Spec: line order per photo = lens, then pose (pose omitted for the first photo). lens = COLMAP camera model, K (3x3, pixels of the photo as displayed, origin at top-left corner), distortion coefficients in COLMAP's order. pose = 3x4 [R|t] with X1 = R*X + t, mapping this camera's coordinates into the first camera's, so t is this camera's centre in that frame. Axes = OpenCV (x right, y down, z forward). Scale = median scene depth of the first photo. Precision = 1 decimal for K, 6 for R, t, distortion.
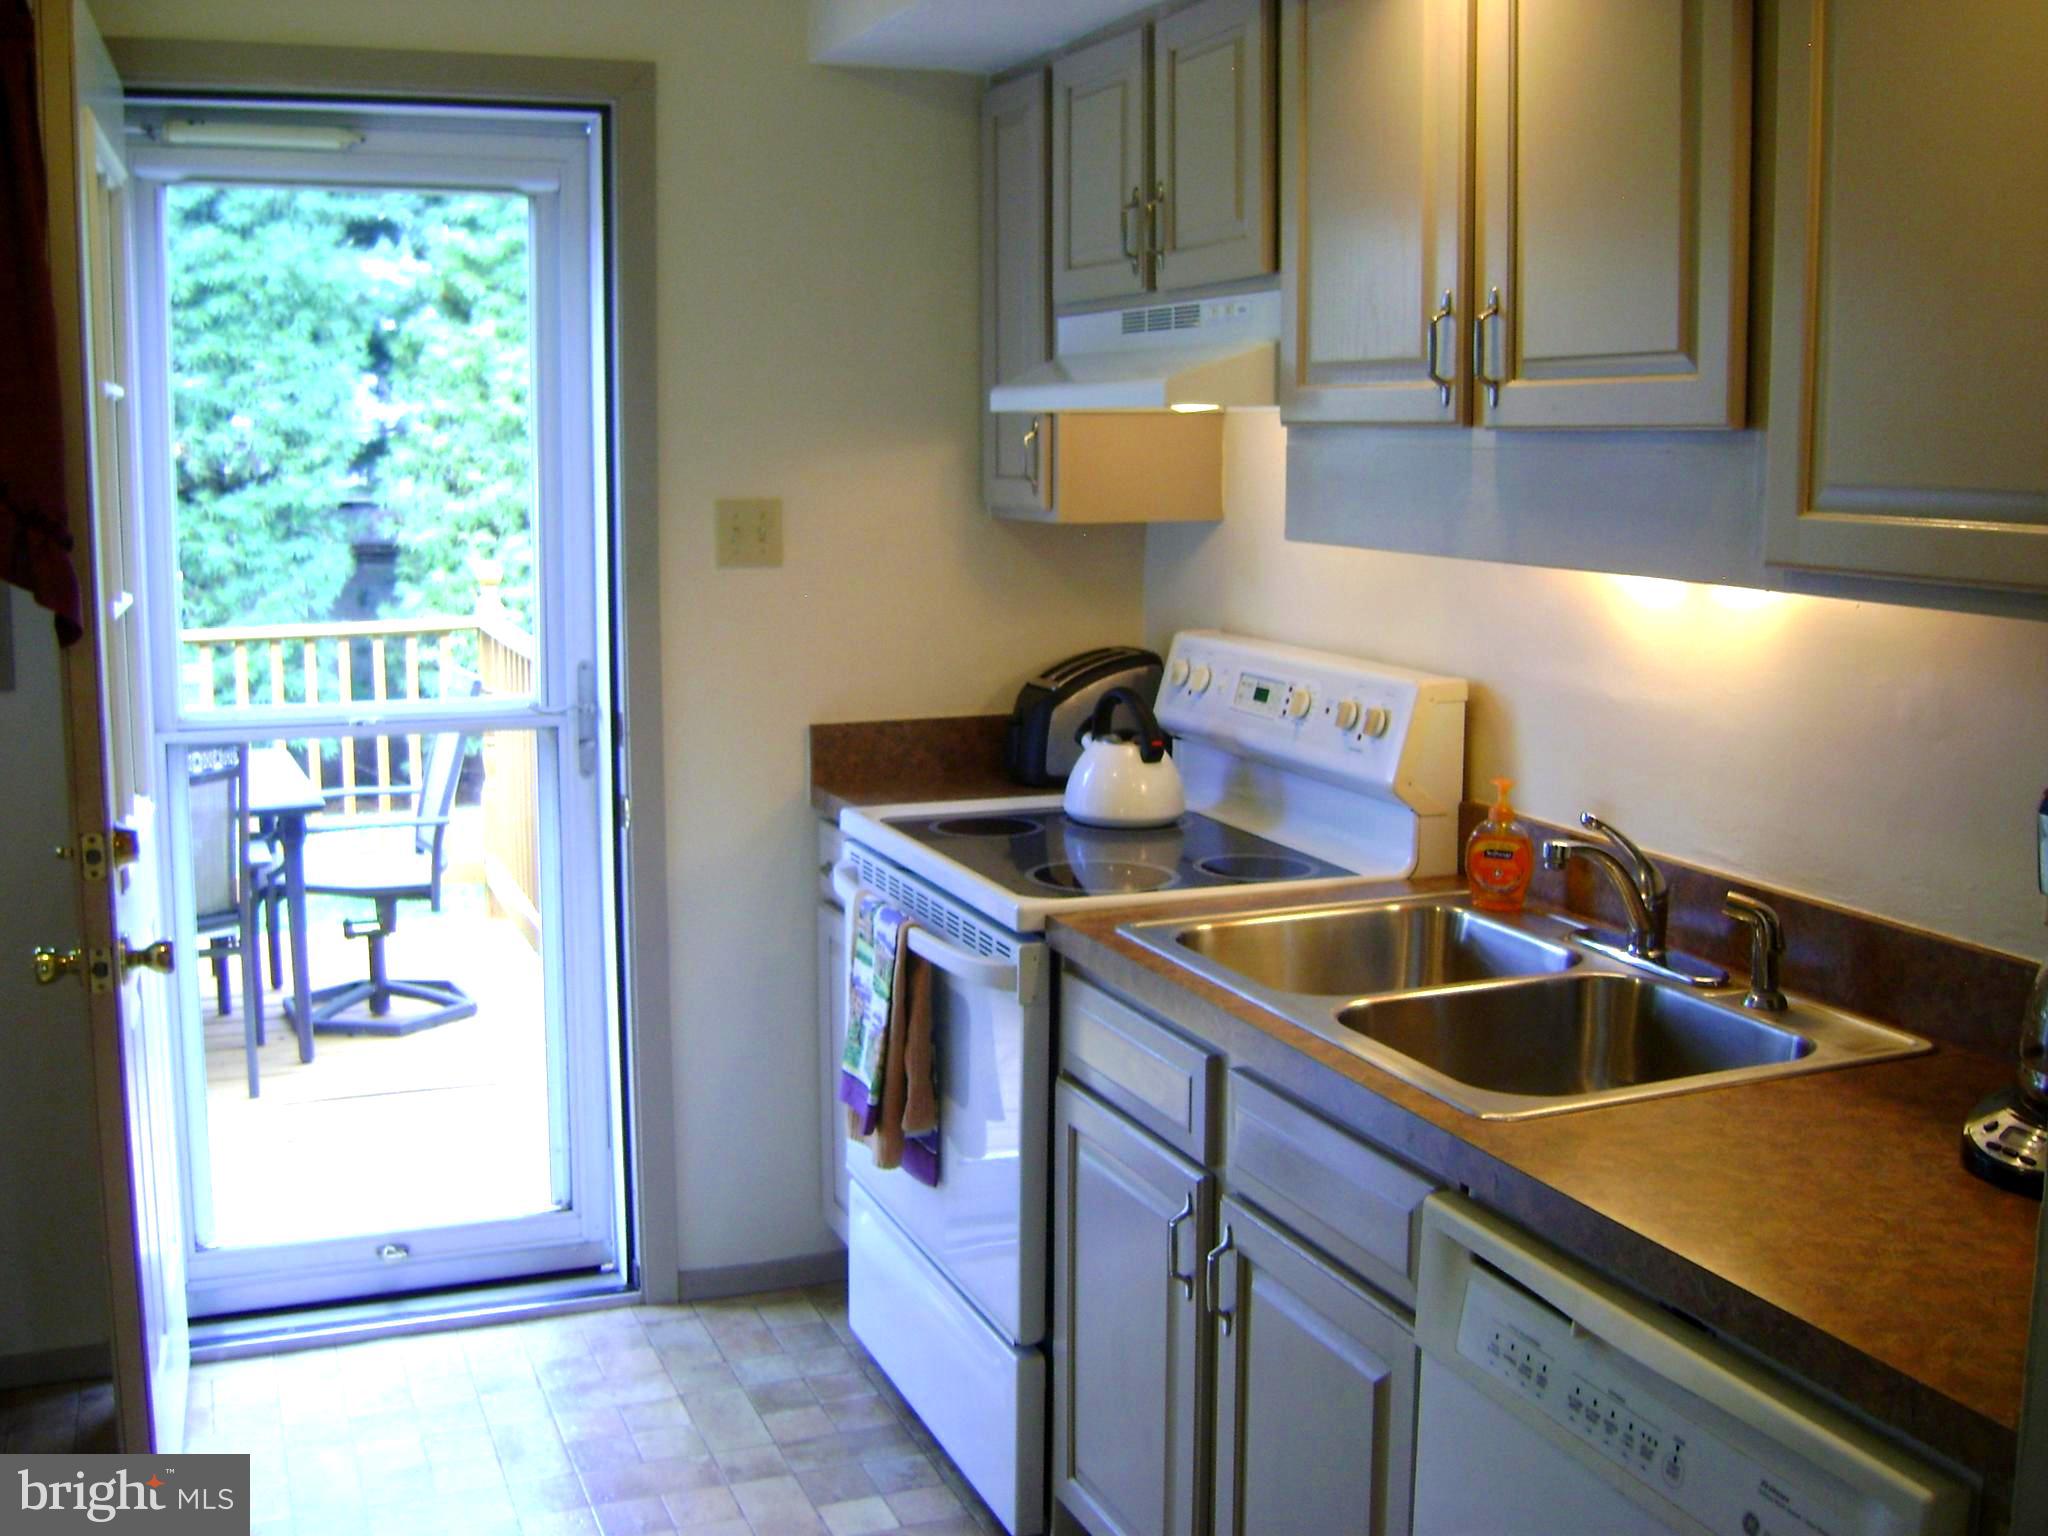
lens RADIAL K [[2128.2, 0, 1024.0], [0, 2128.2, 768.0], [0, 0, 1]] dist [-0.143275, 0.097842]
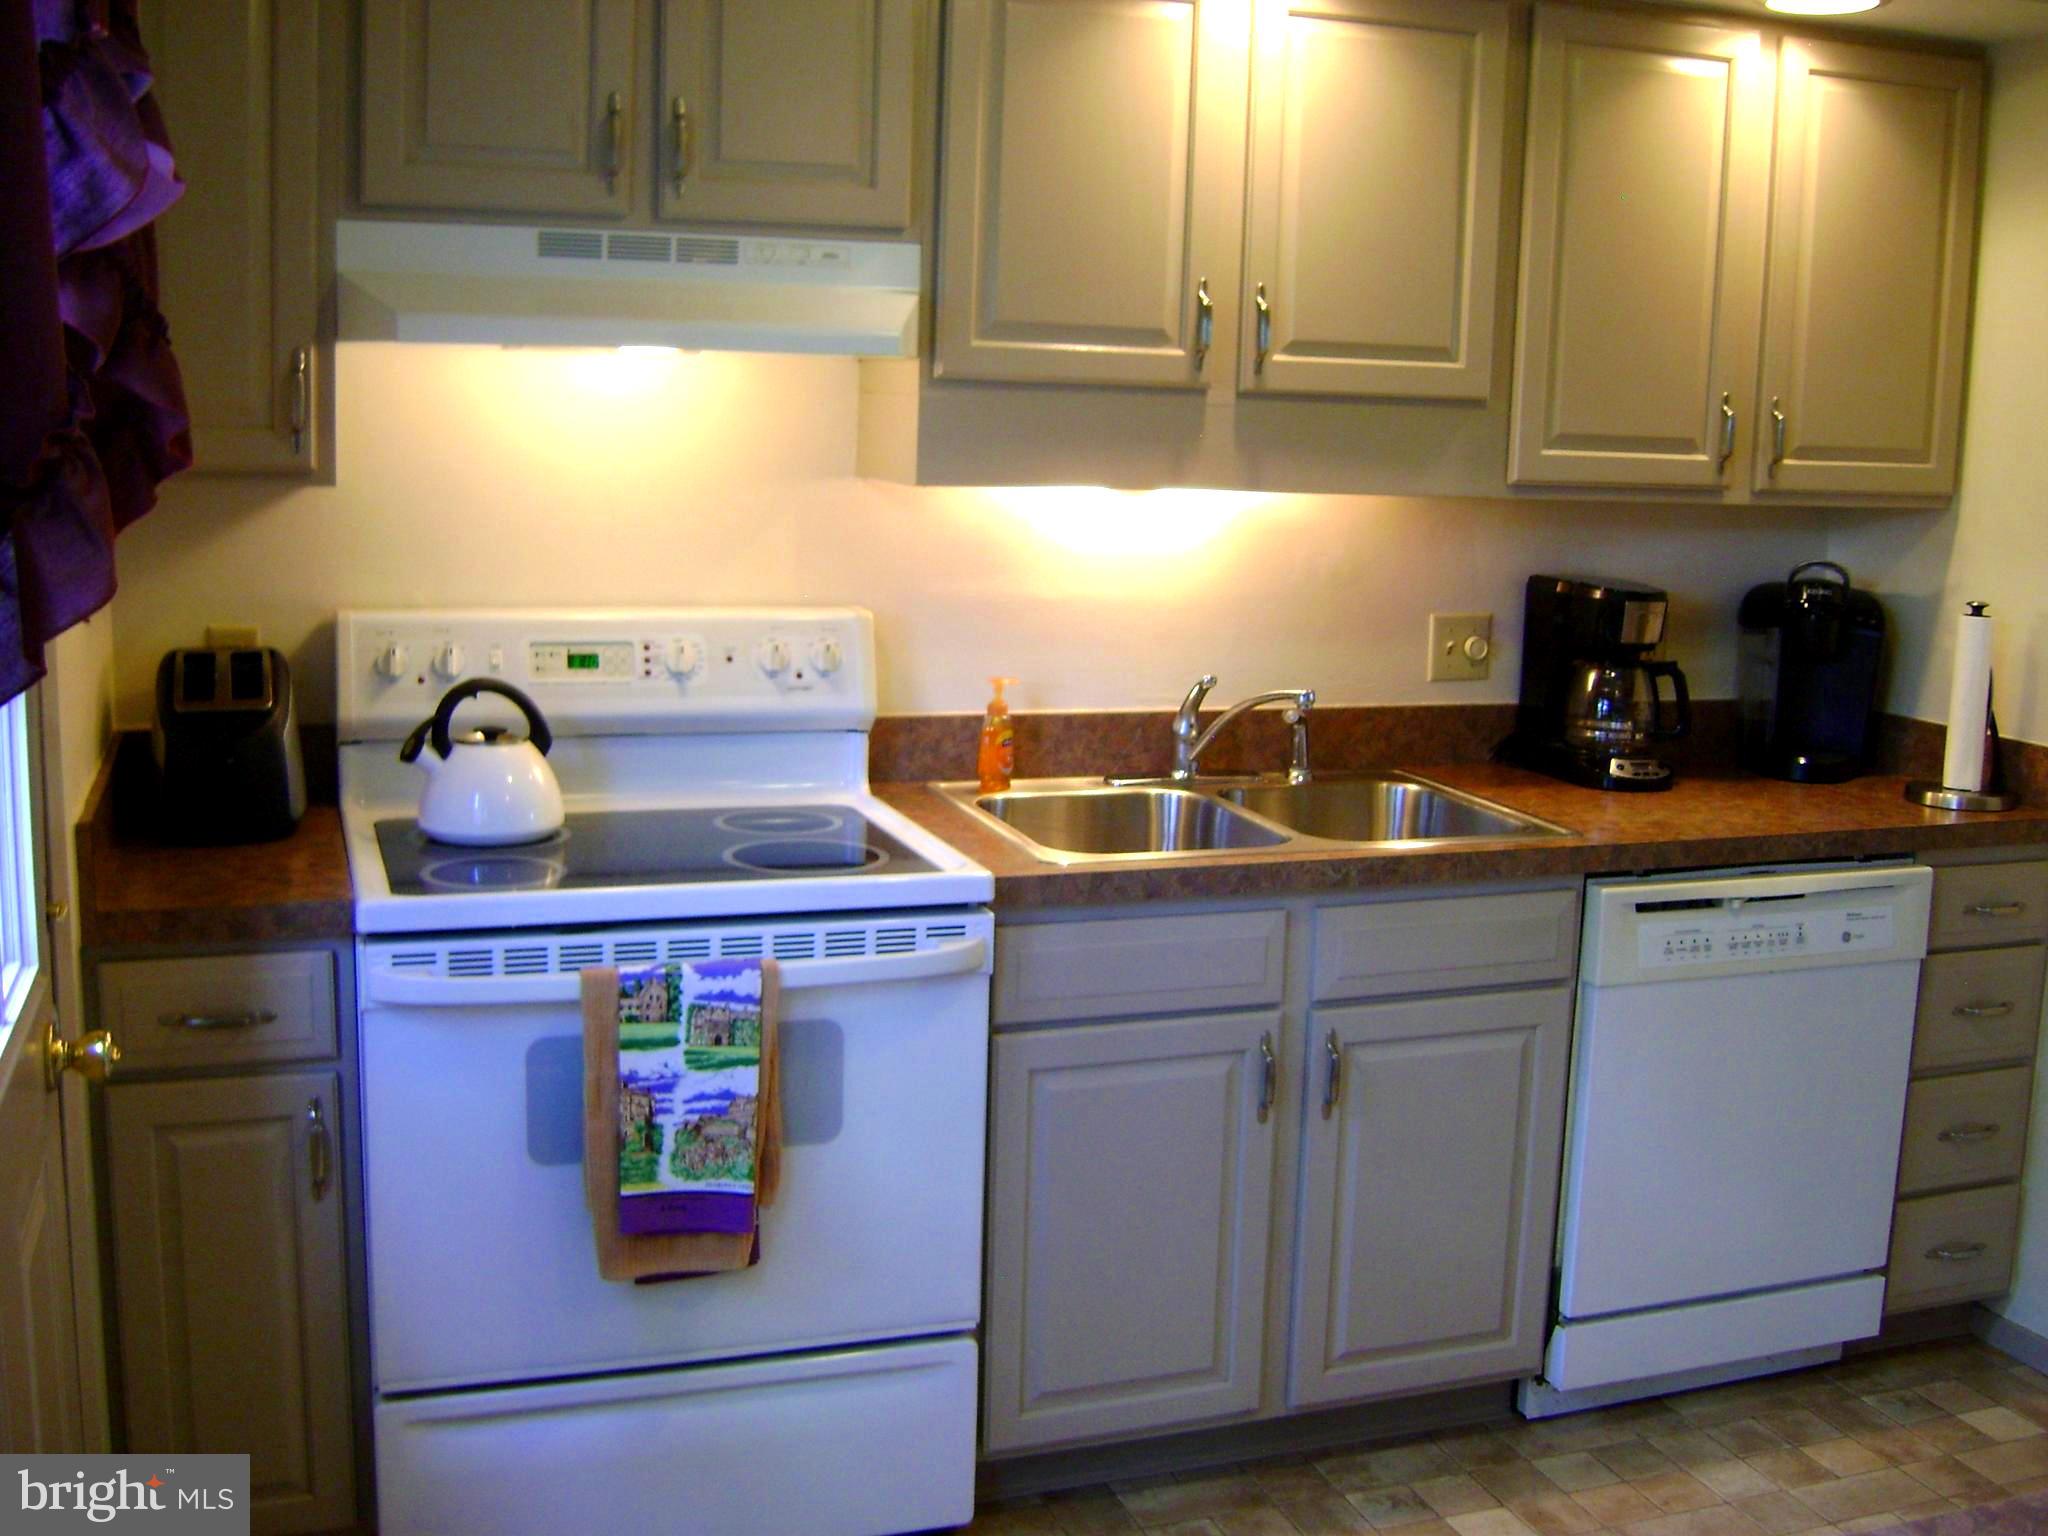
lens RADIAL K [[2122.5, 0, 1024.0], [0, 2122.5, 768.0], [0, 0, 1]] dist [-0.152537, 0.105057]
pose [[0.033472, -0.167433, 0.985315, -1.460577], [0.123346, 0.979023, 0.162174, -0.210834], [-0.991799, 0.116106, 0.053422, 1.429039]]
